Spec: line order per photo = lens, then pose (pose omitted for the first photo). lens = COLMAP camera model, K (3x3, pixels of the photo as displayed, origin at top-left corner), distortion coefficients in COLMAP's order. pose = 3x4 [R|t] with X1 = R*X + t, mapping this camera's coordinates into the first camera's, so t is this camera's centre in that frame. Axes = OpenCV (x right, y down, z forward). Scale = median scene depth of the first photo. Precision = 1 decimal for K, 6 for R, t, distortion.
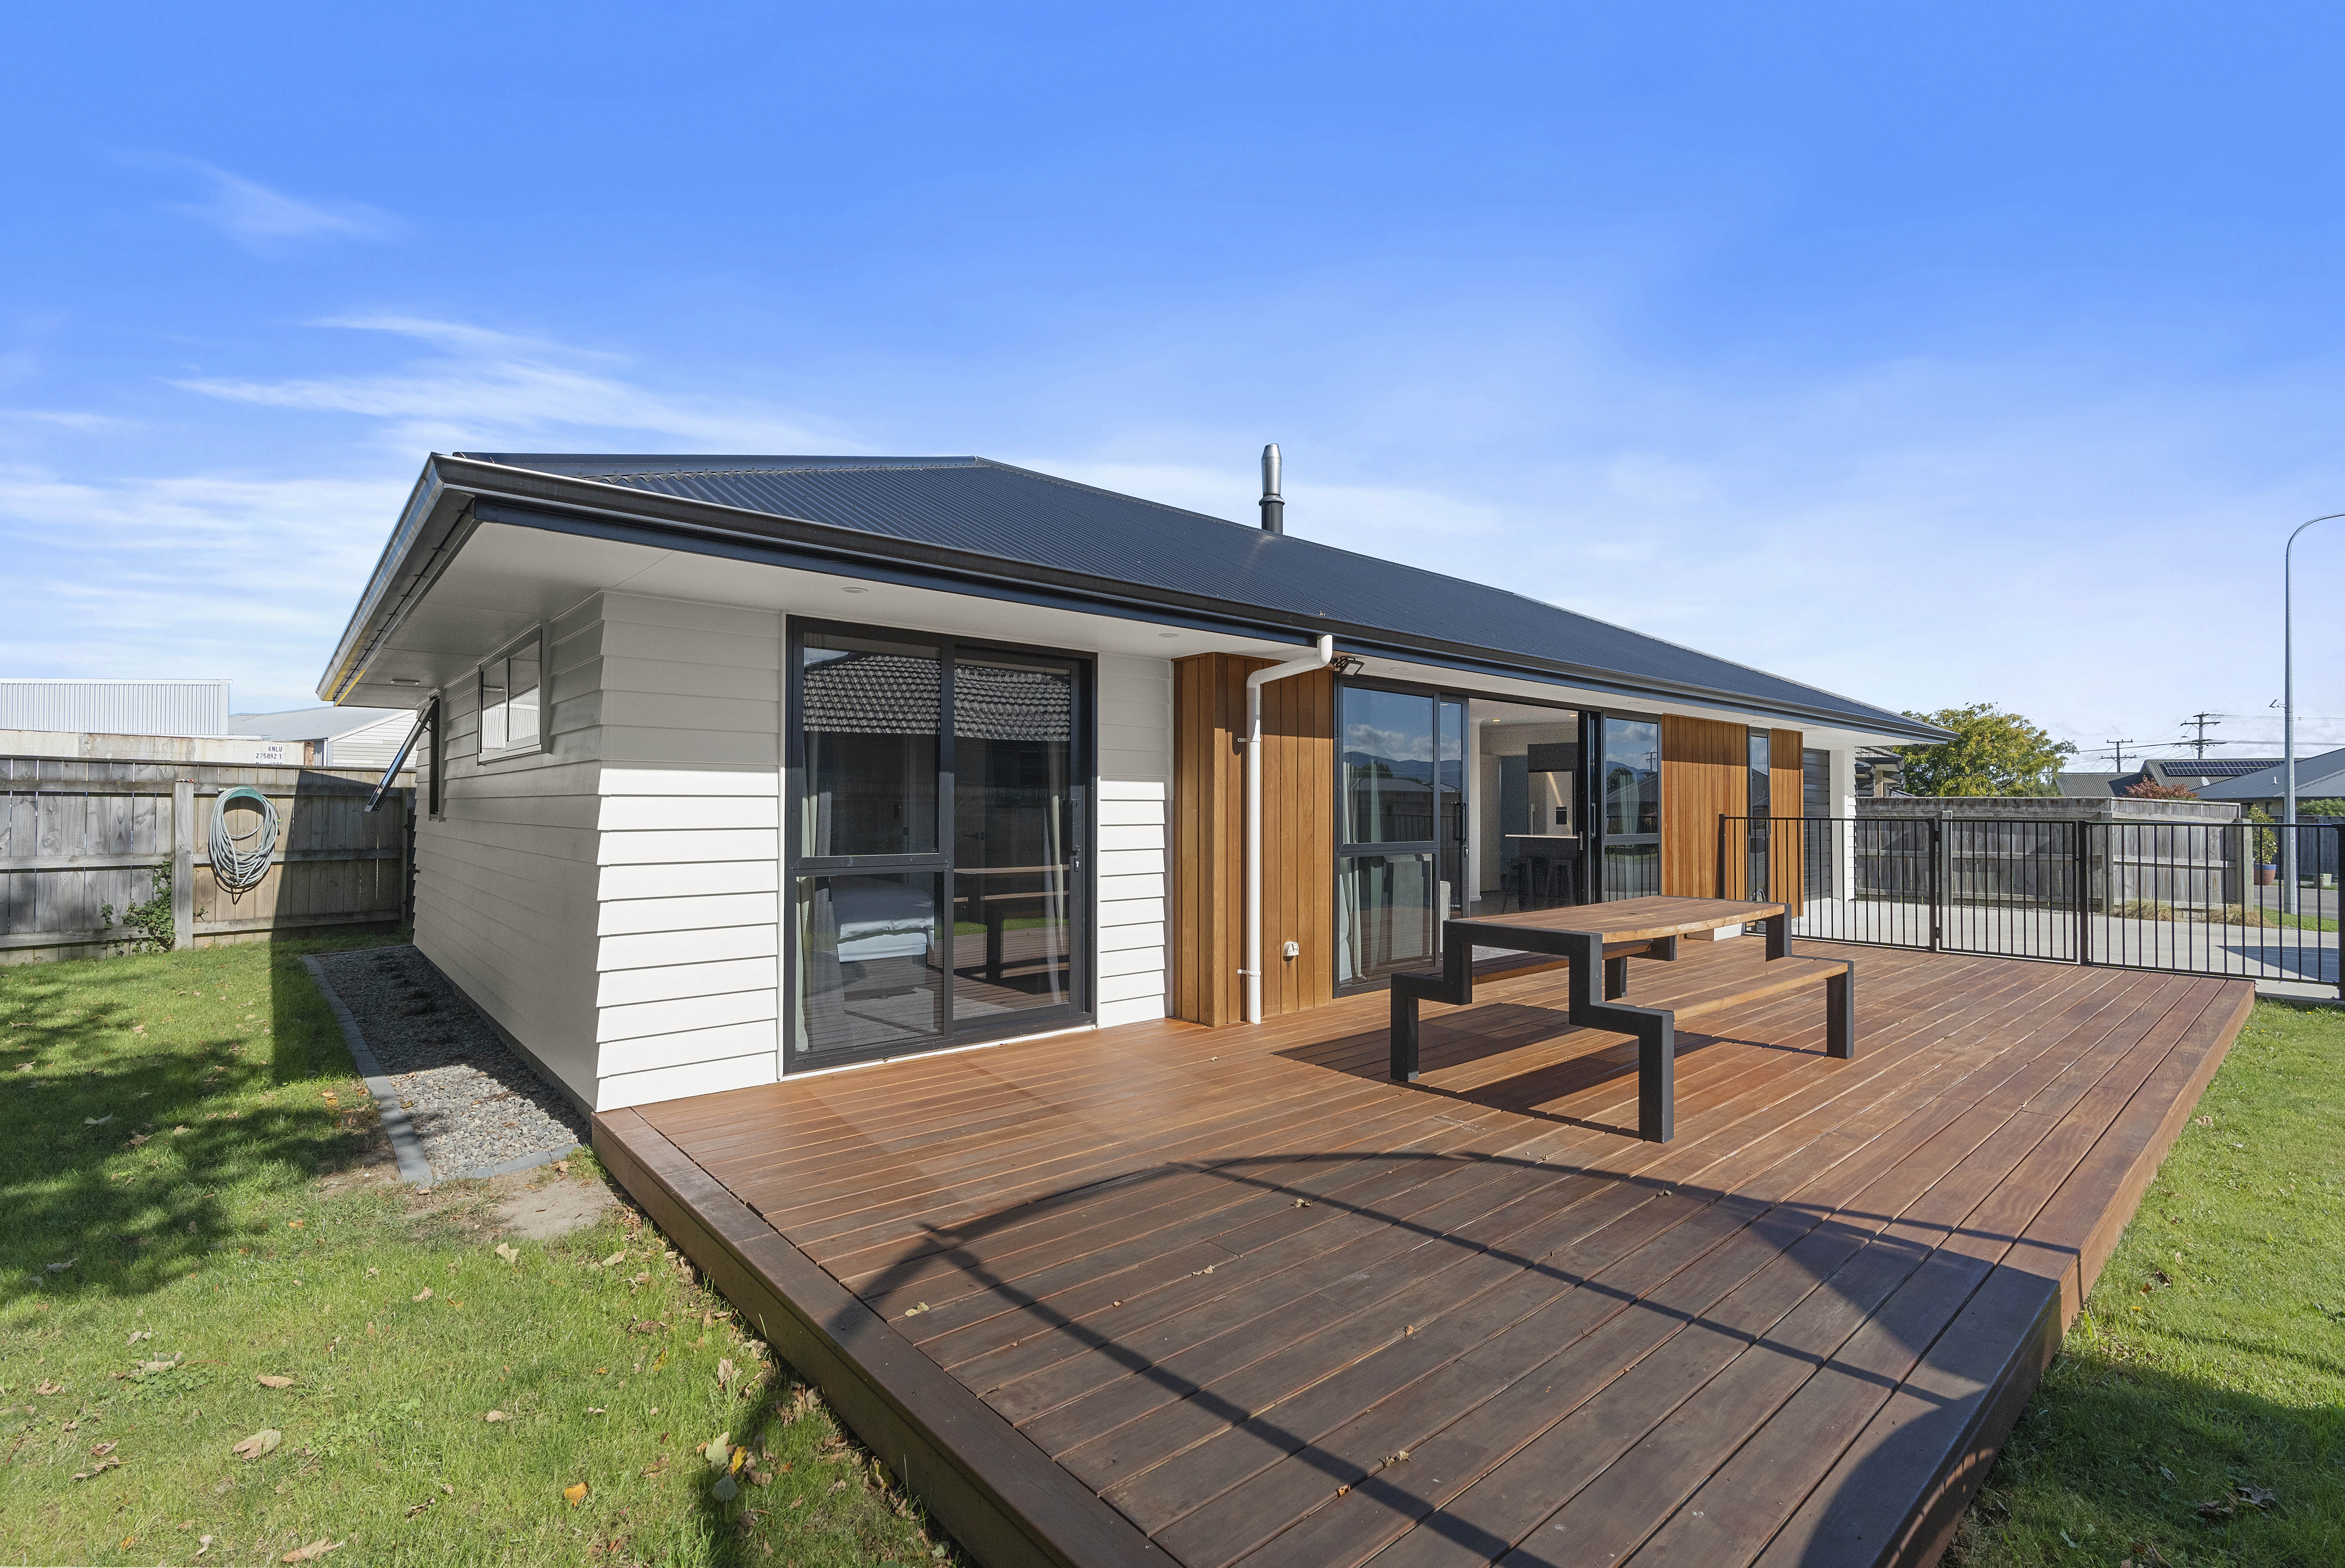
lens RADIAL K [[1050.5, 0, 1177.5], [0, 1050.5, 786.3], [0, 0, 1]] dist [-0.009128, 0.002480]
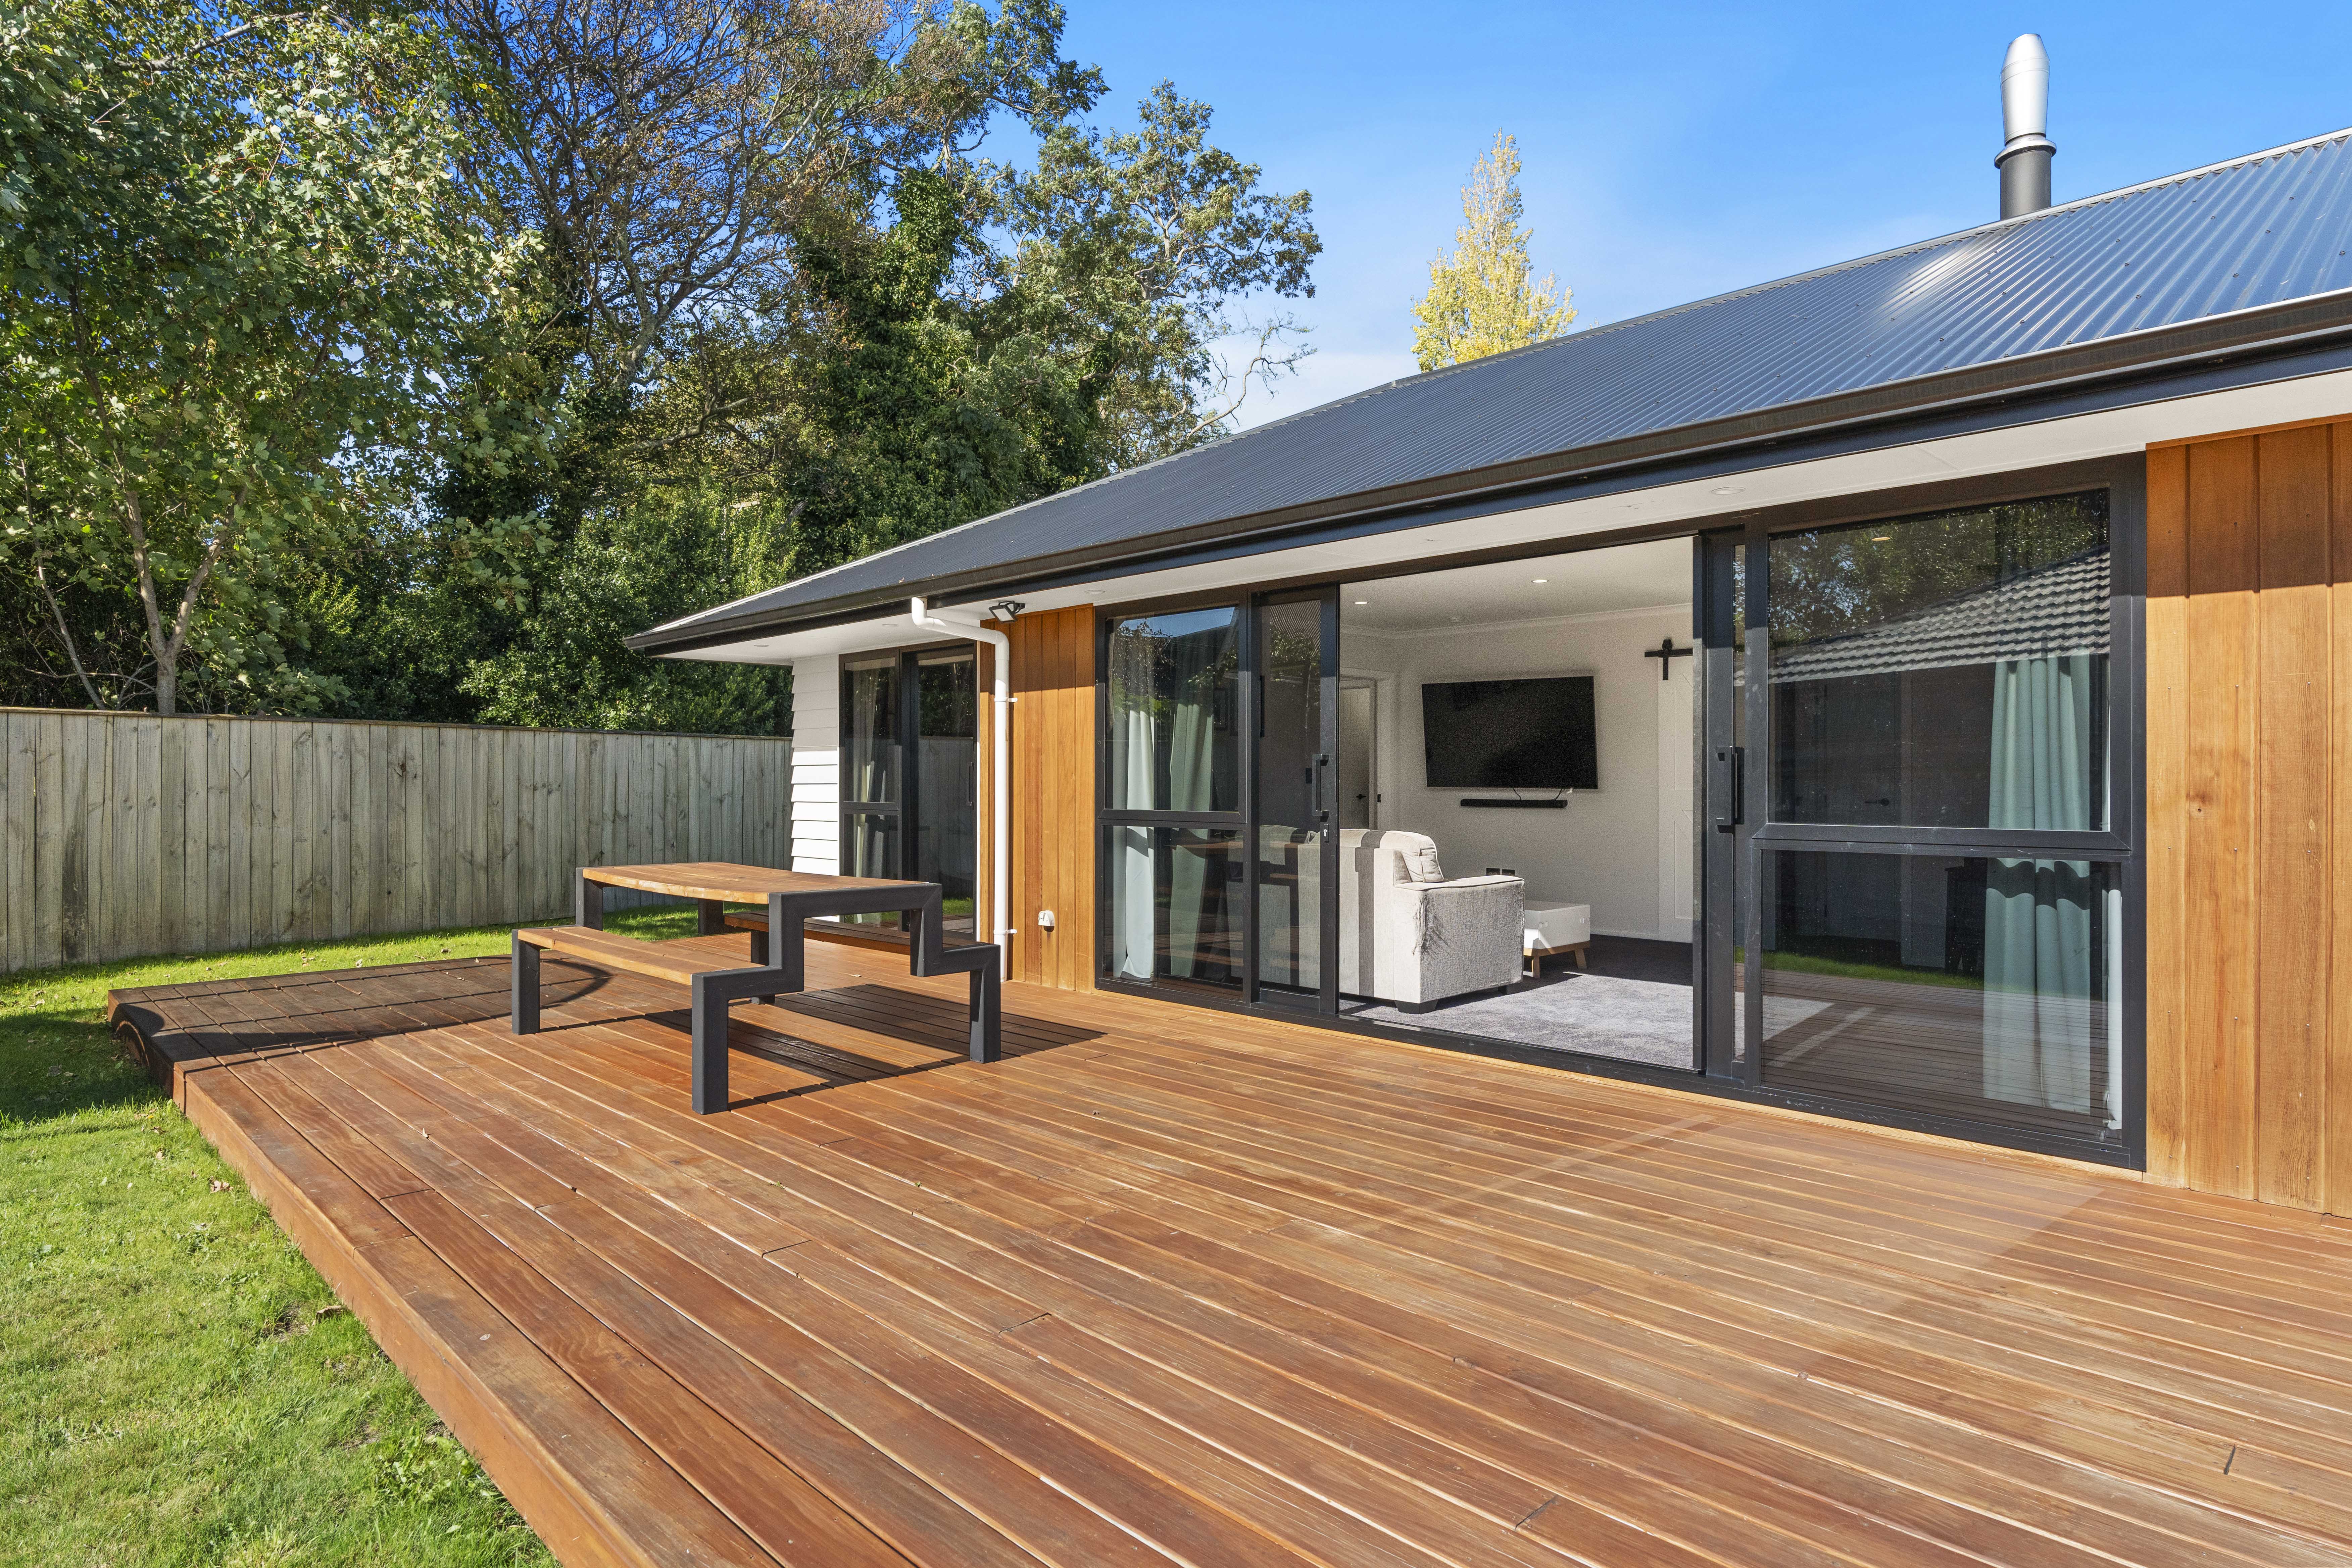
lens RADIAL K [[1292.8, 0, 1187.3], [0, 1292.8, 785.2], [0, 0, 1]] dist [0.005152, -0.000518]
pose [[0.073548, -0.002103, -0.997289, 1.210859], [0.017681, 0.999843, -0.000804, 0.037839], [0.997135, -0.017574, 0.073574, 0.998936]]
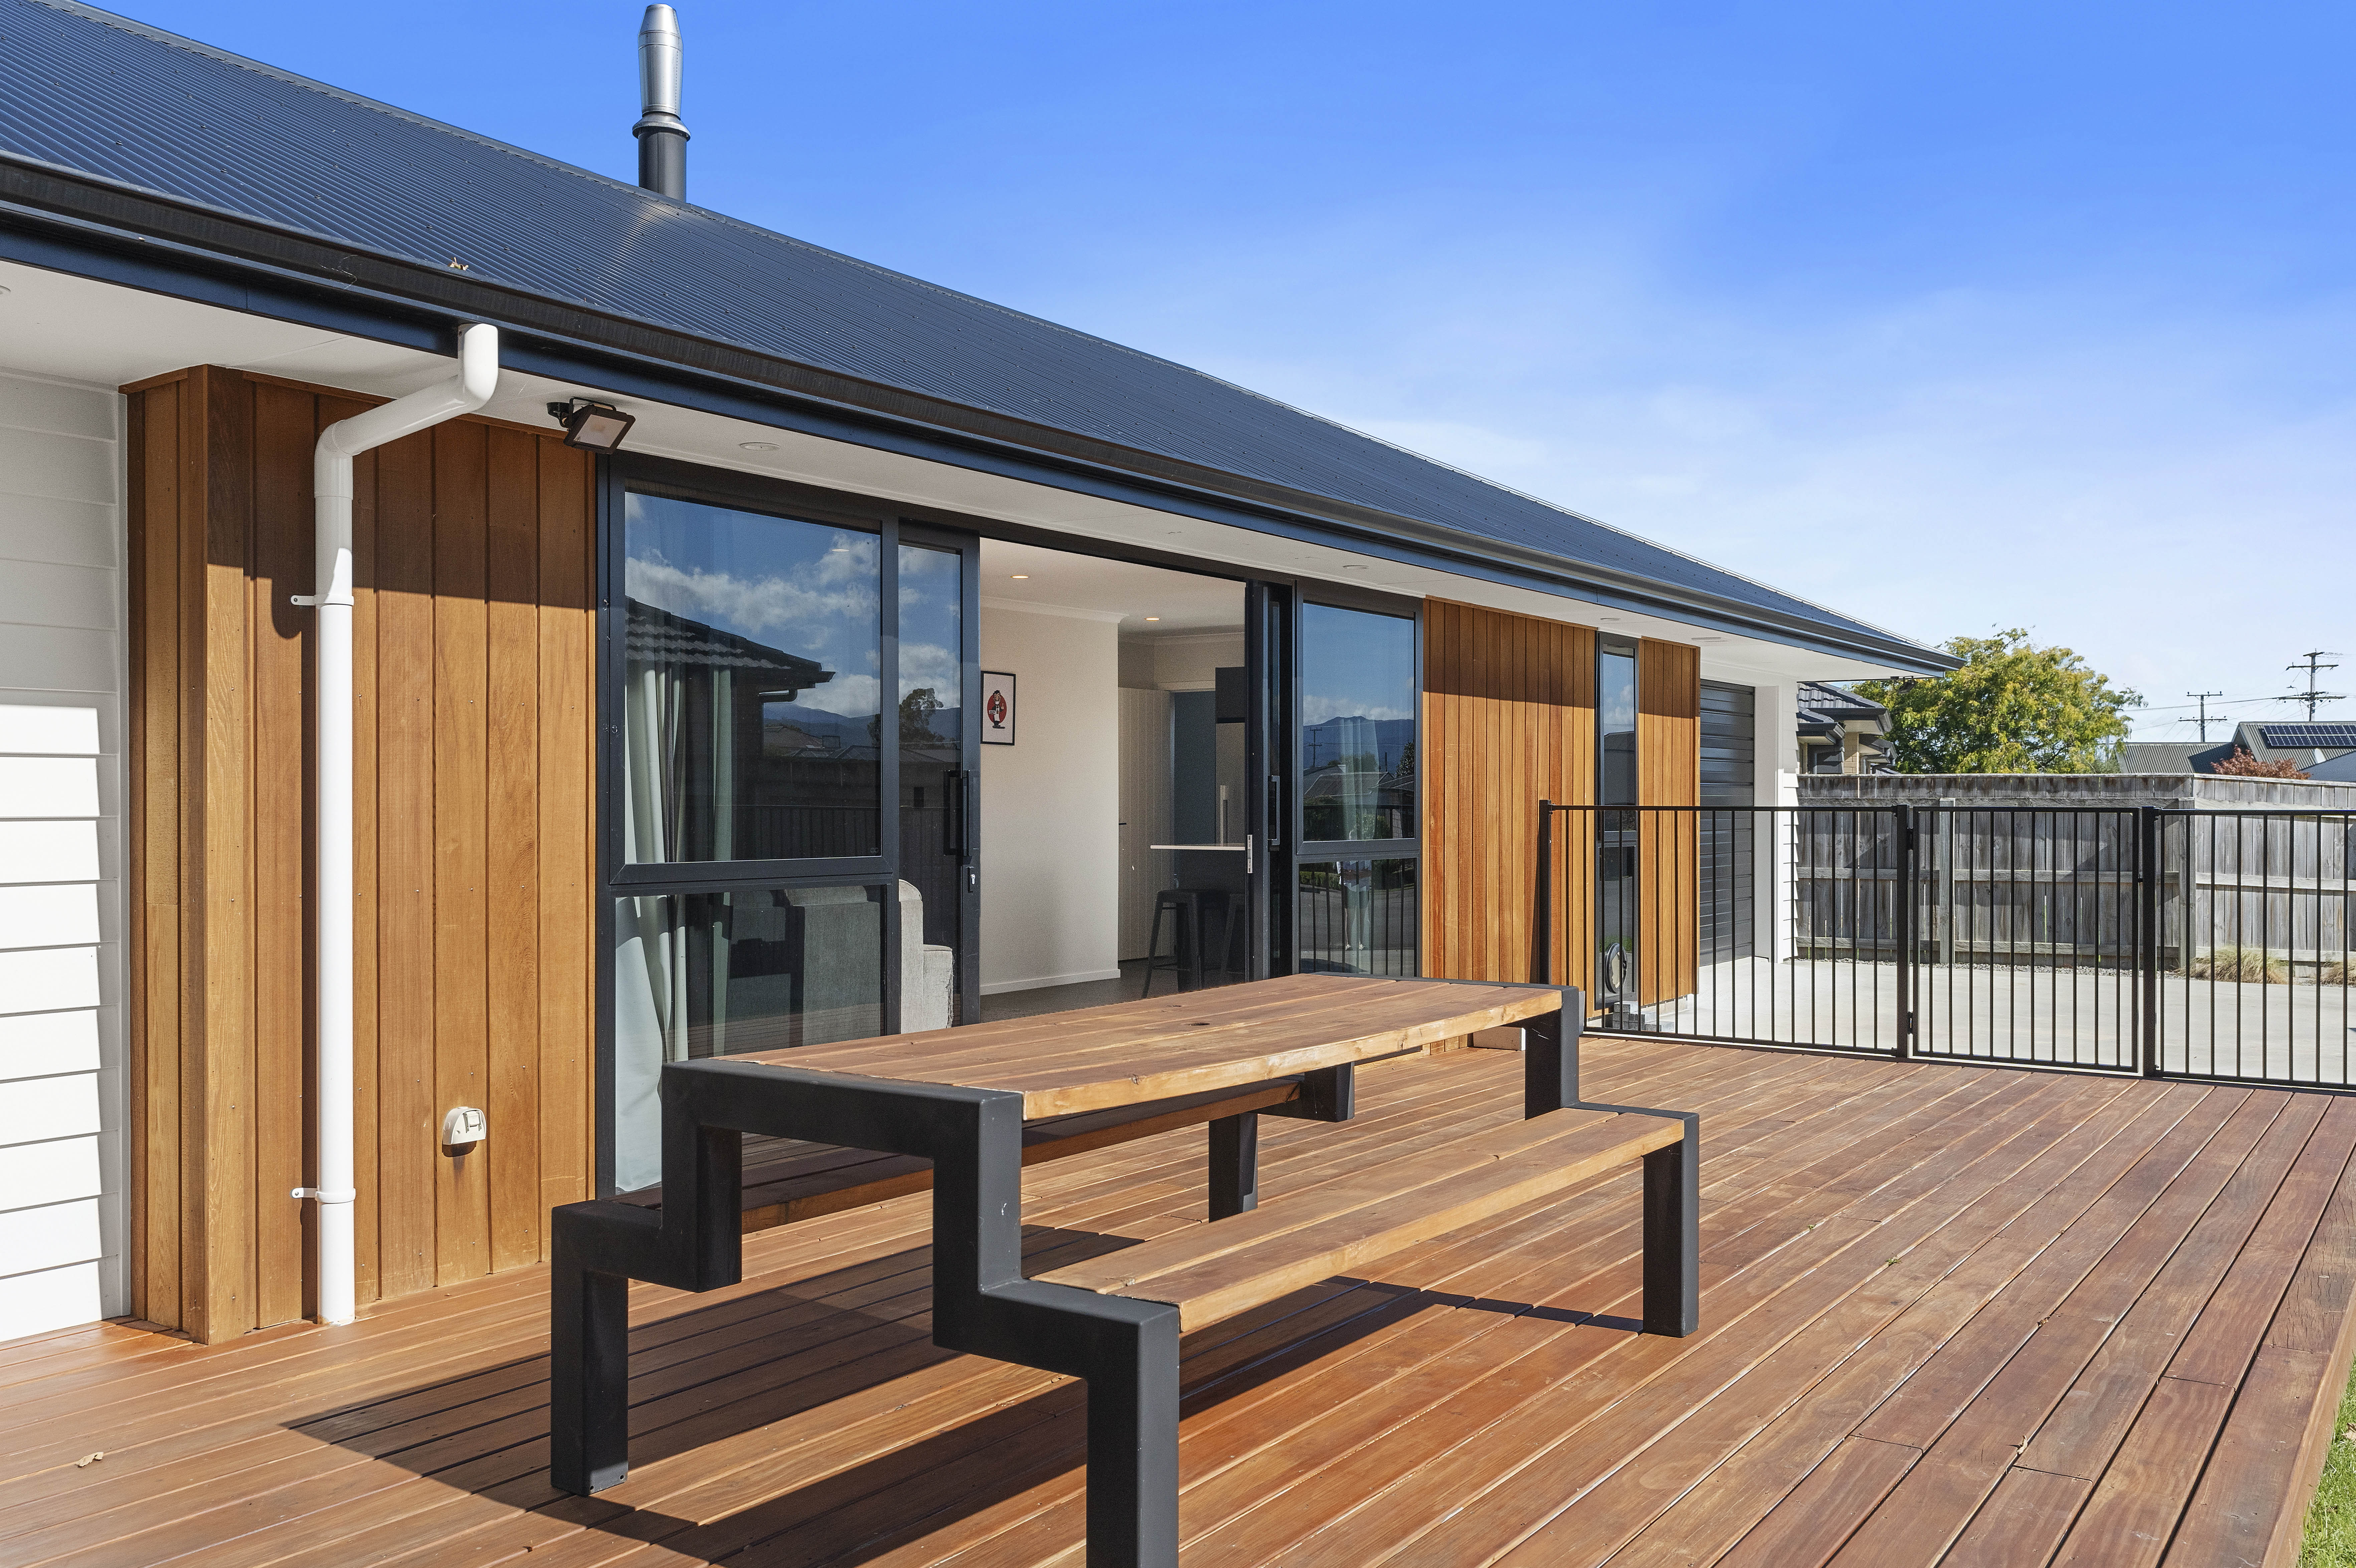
lens RADIAL K [[1865.6, 0, 1195.8], [0, 1865.6, 795.5], [0, 0, 1]] dist [0.015766, -0.016273]
pose [[0.971285, -0.002201, 0.237909, 0.201879], [-0.001222, 0.999898, 0.014240, 0.016806], [-0.237916, -0.014122, 0.971183, 0.228054]]
